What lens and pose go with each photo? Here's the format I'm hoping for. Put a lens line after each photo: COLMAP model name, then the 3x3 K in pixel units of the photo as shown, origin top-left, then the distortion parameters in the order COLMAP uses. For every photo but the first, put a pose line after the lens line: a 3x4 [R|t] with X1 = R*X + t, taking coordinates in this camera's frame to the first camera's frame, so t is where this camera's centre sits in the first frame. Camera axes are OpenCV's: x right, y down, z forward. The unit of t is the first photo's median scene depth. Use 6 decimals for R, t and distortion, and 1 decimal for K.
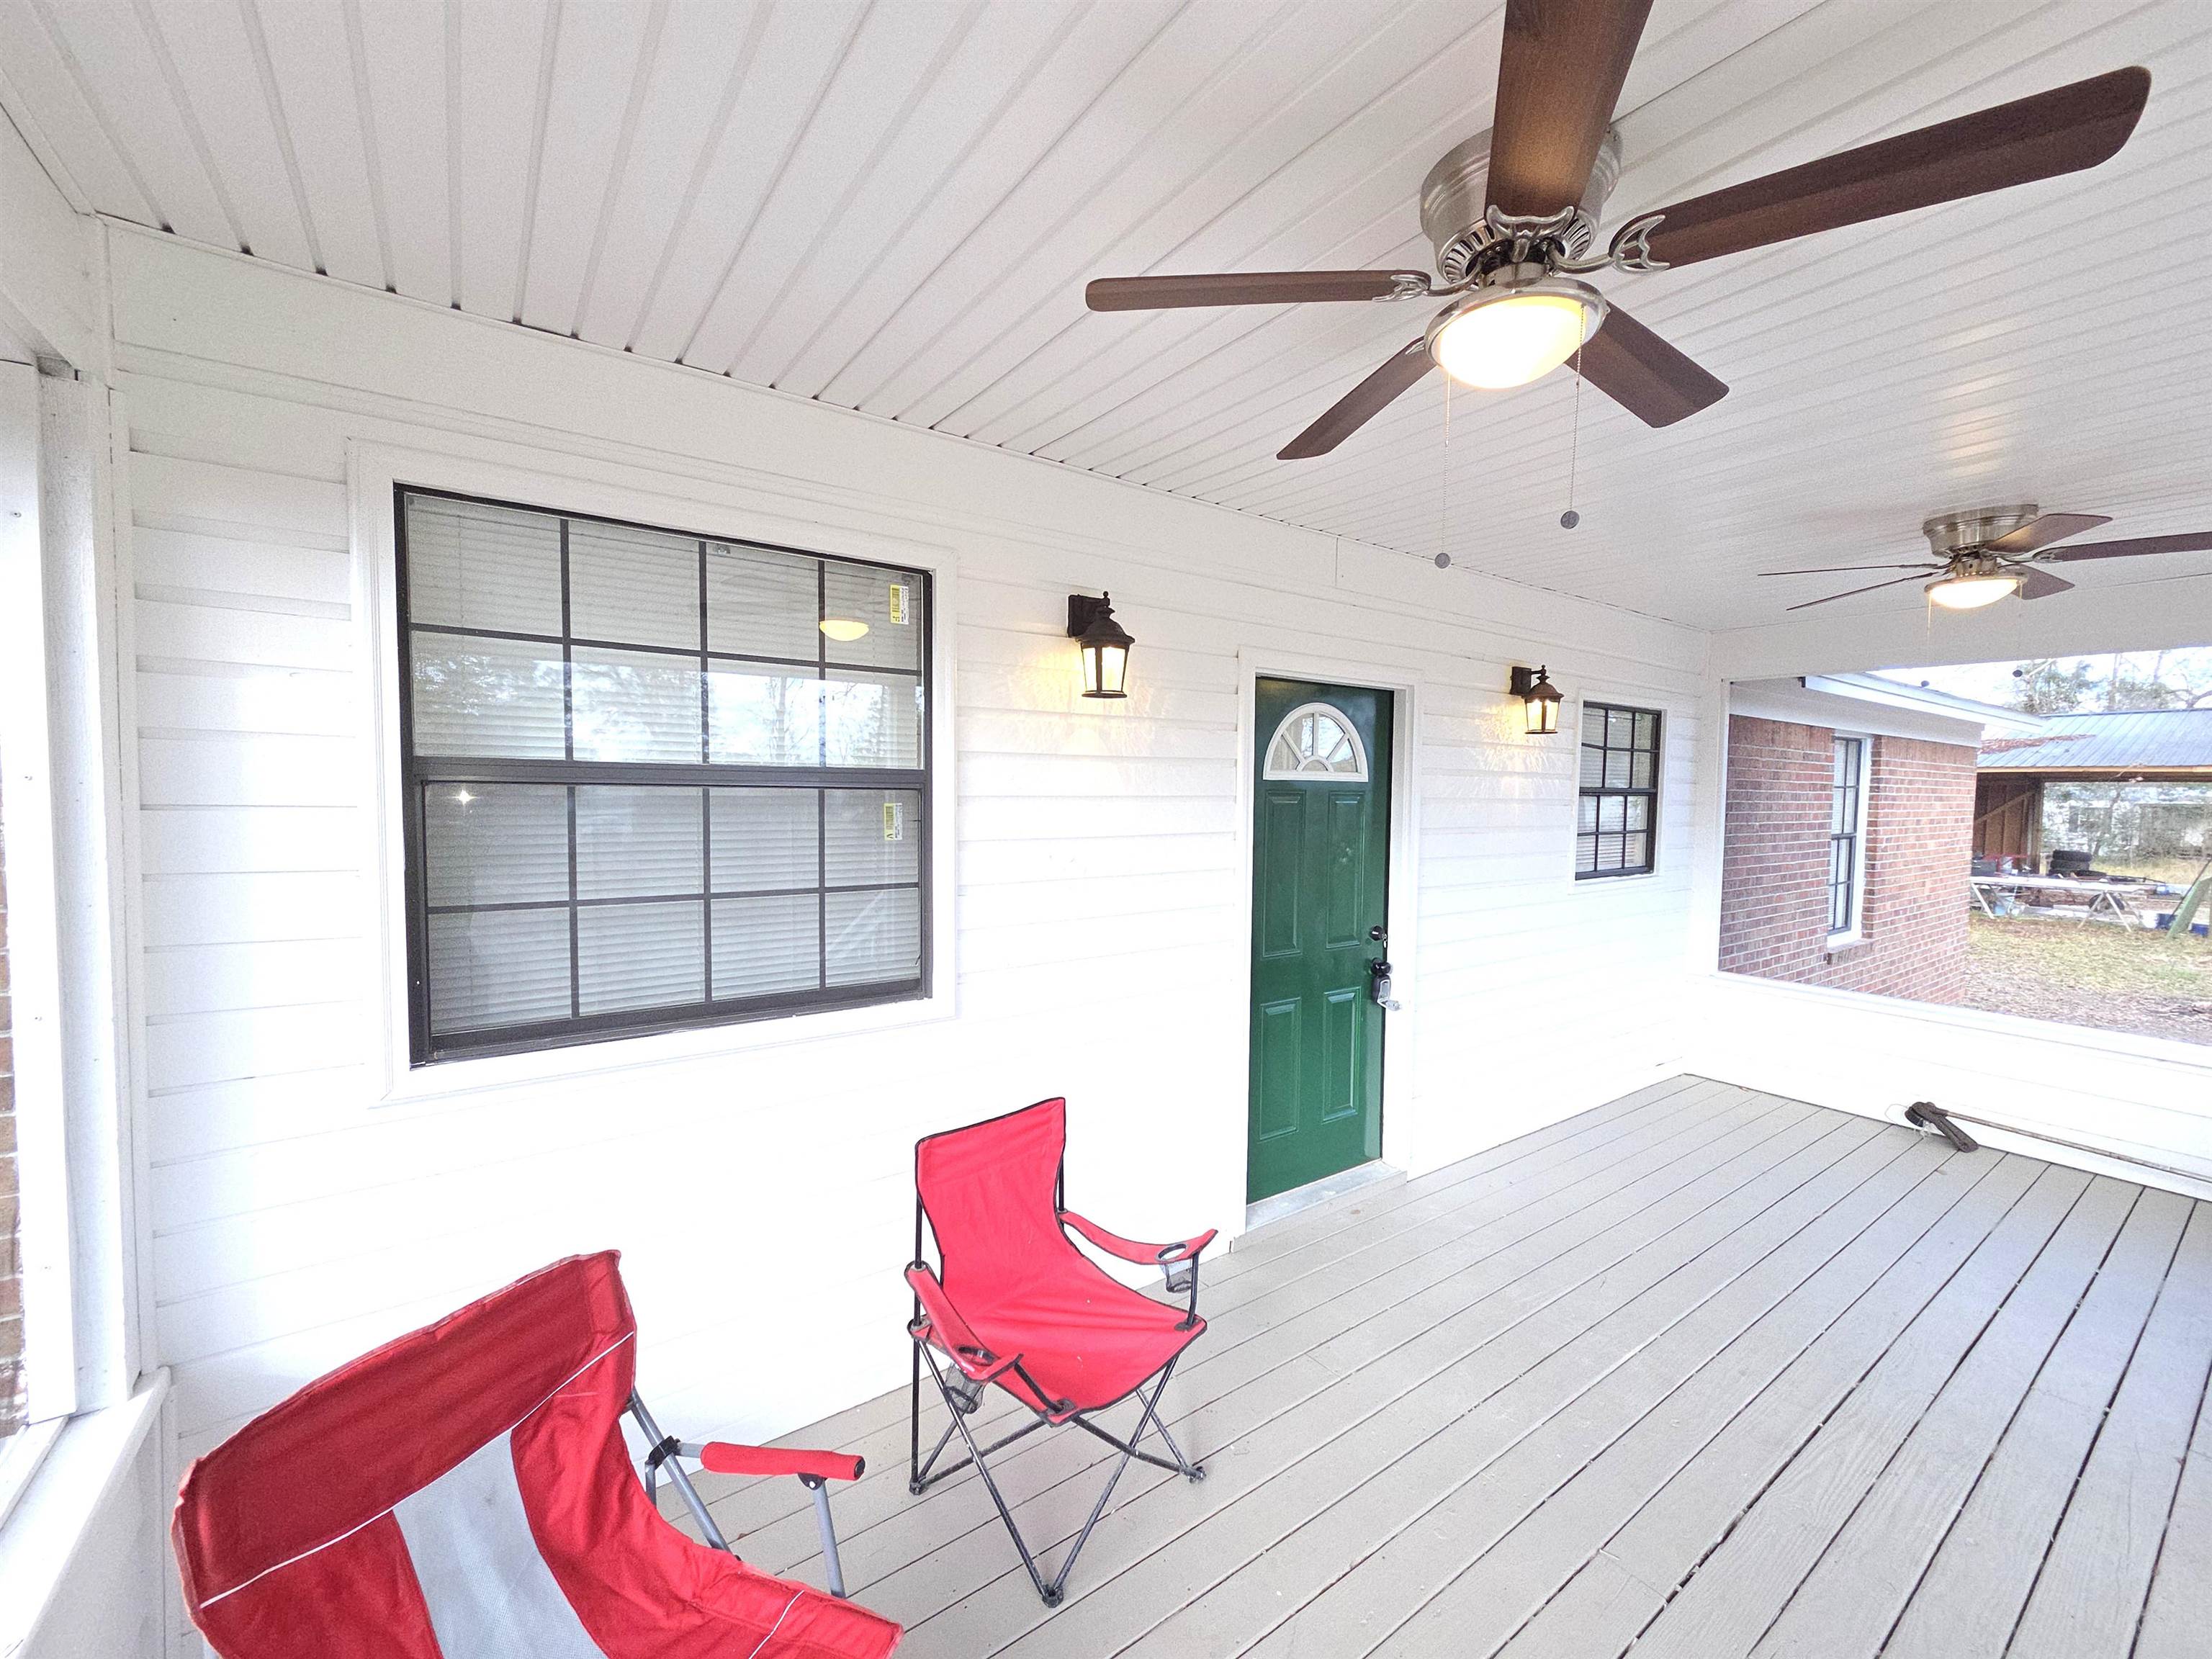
lens RADIAL K [[898.4, 0, 1117.9], [0, 898.4, 833.3], [0, 0, 1]] dist [0.006558, 0.000328]
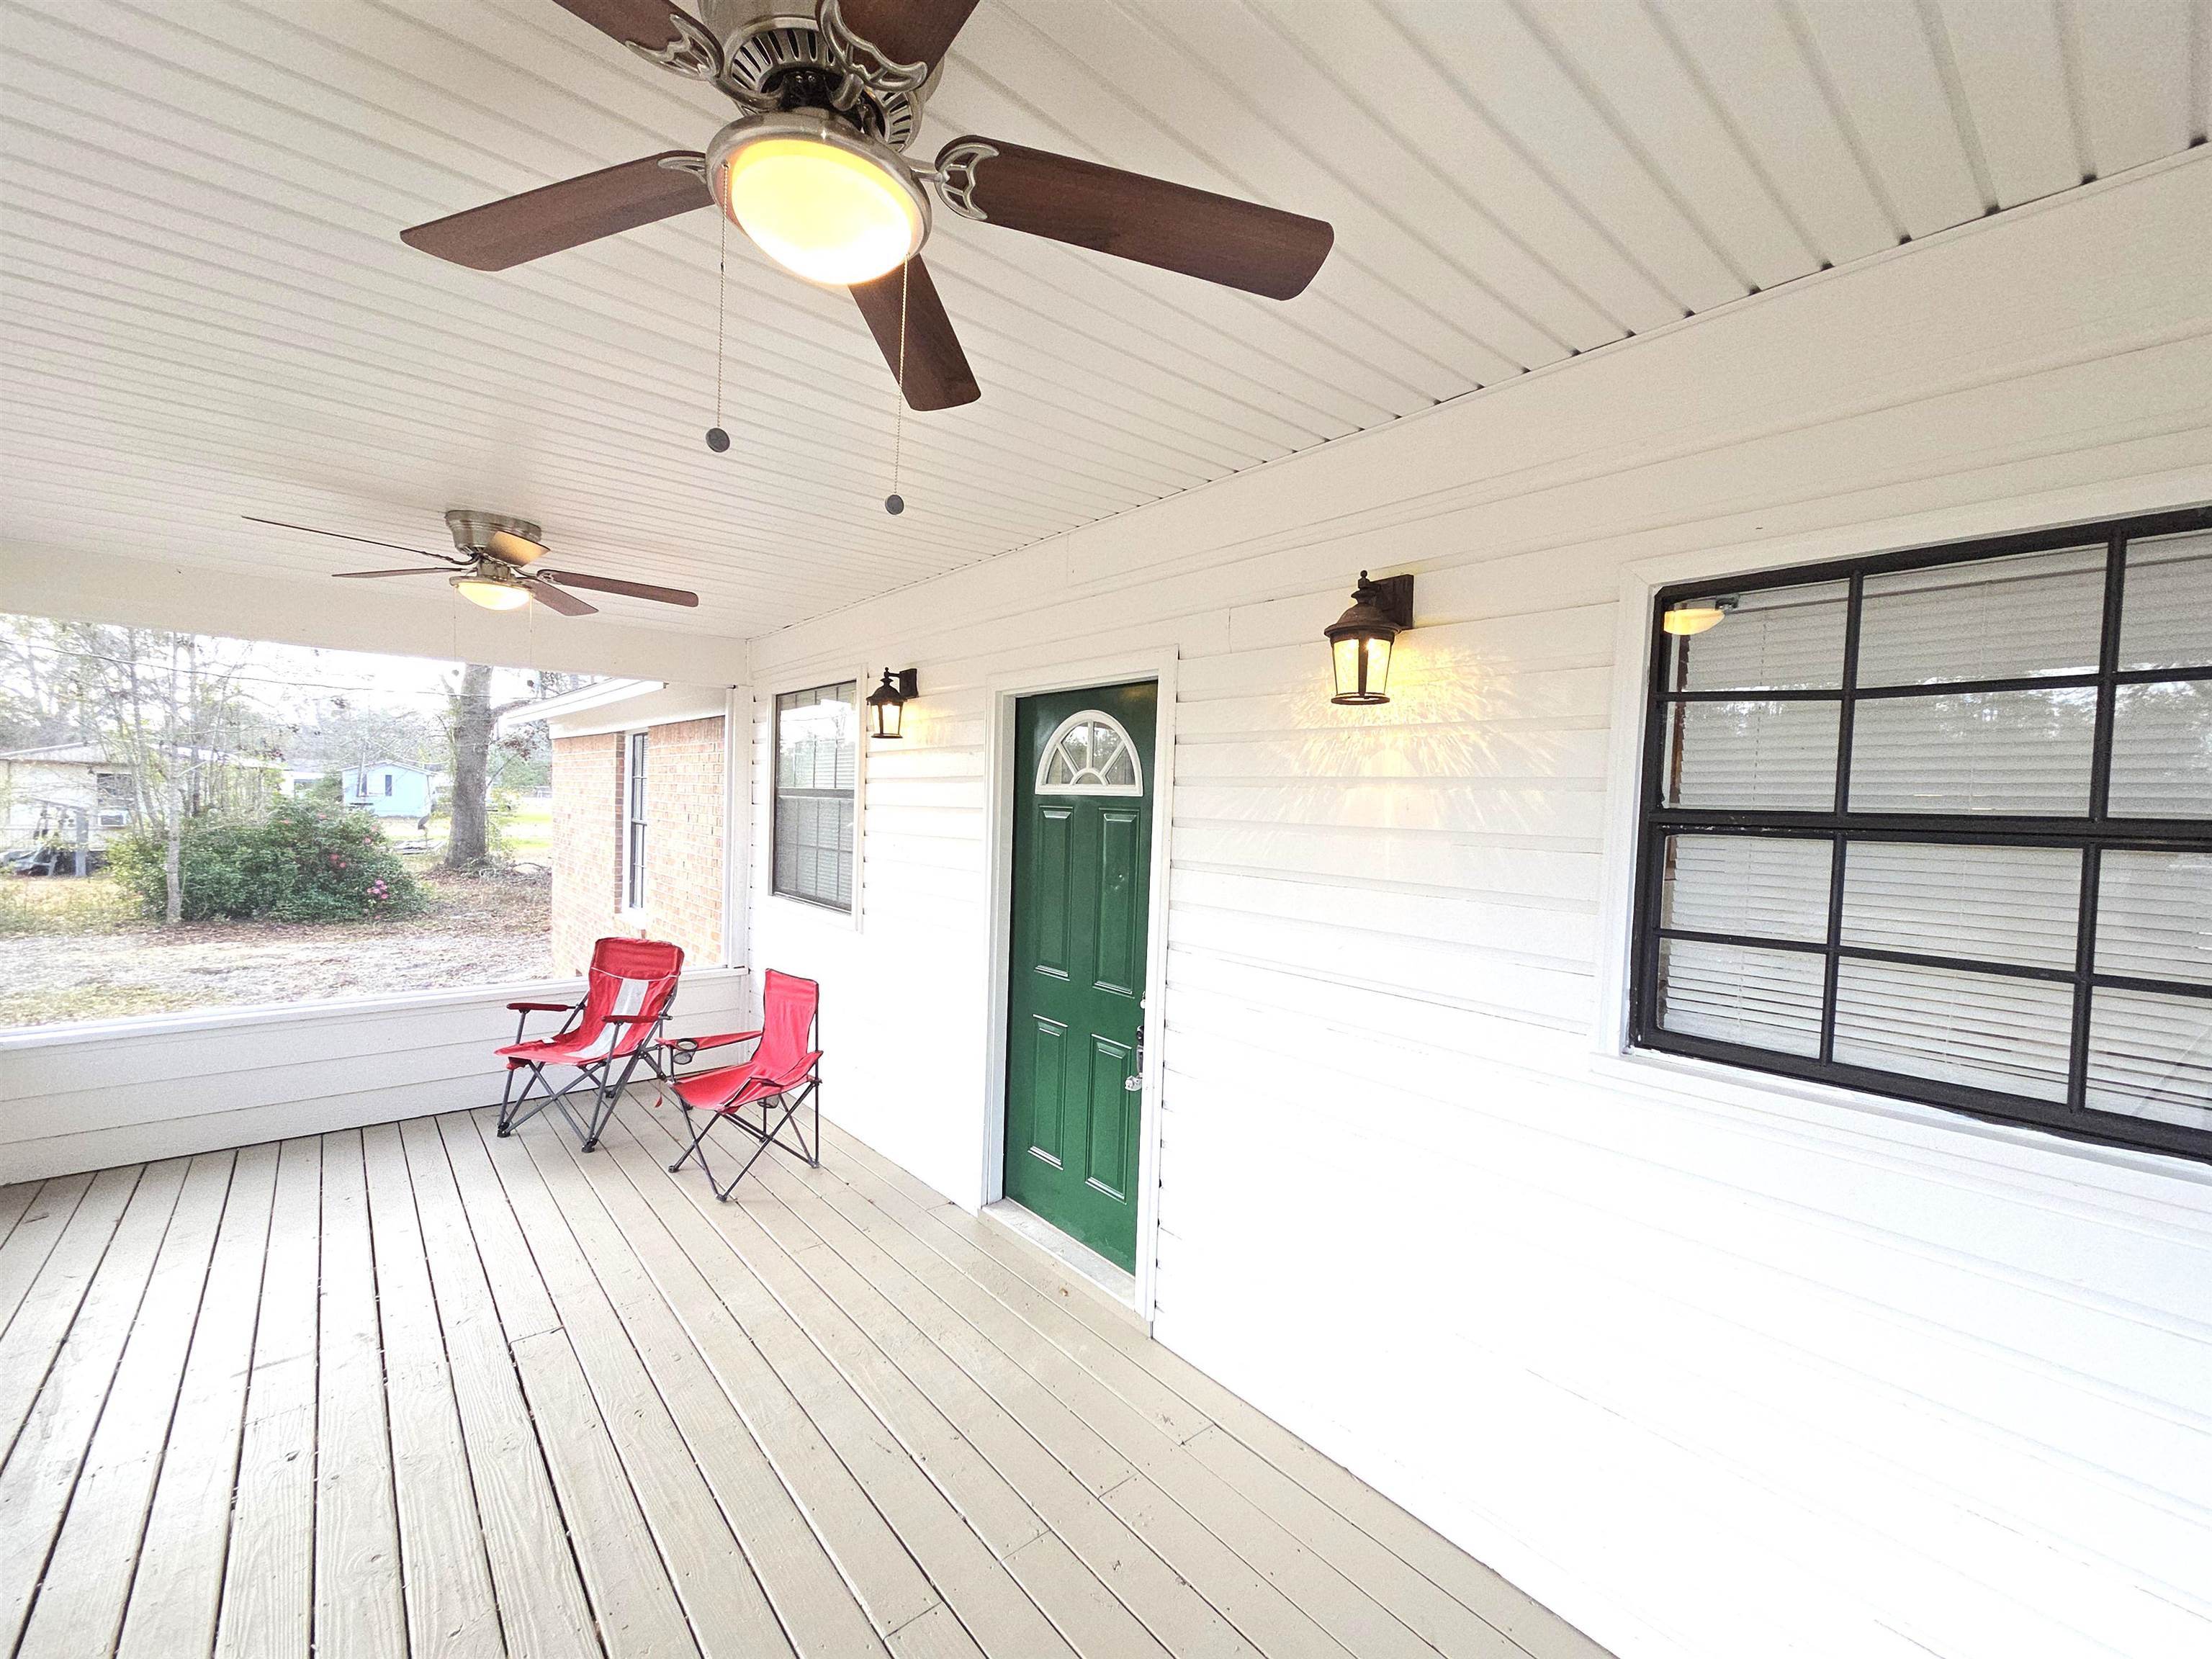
lens RADIAL K [[898.4, 0, 1116.9], [0, 898.4, 830.4], [0, 0, 1]] dist [0.006558, 0.000328]
pose [[0.080232, 0.036340, -0.996114, 0.997428], [-0.060140, 0.997691, 0.031554, -0.047203], [0.994960, 0.057374, 0.082232, 0.850681]]
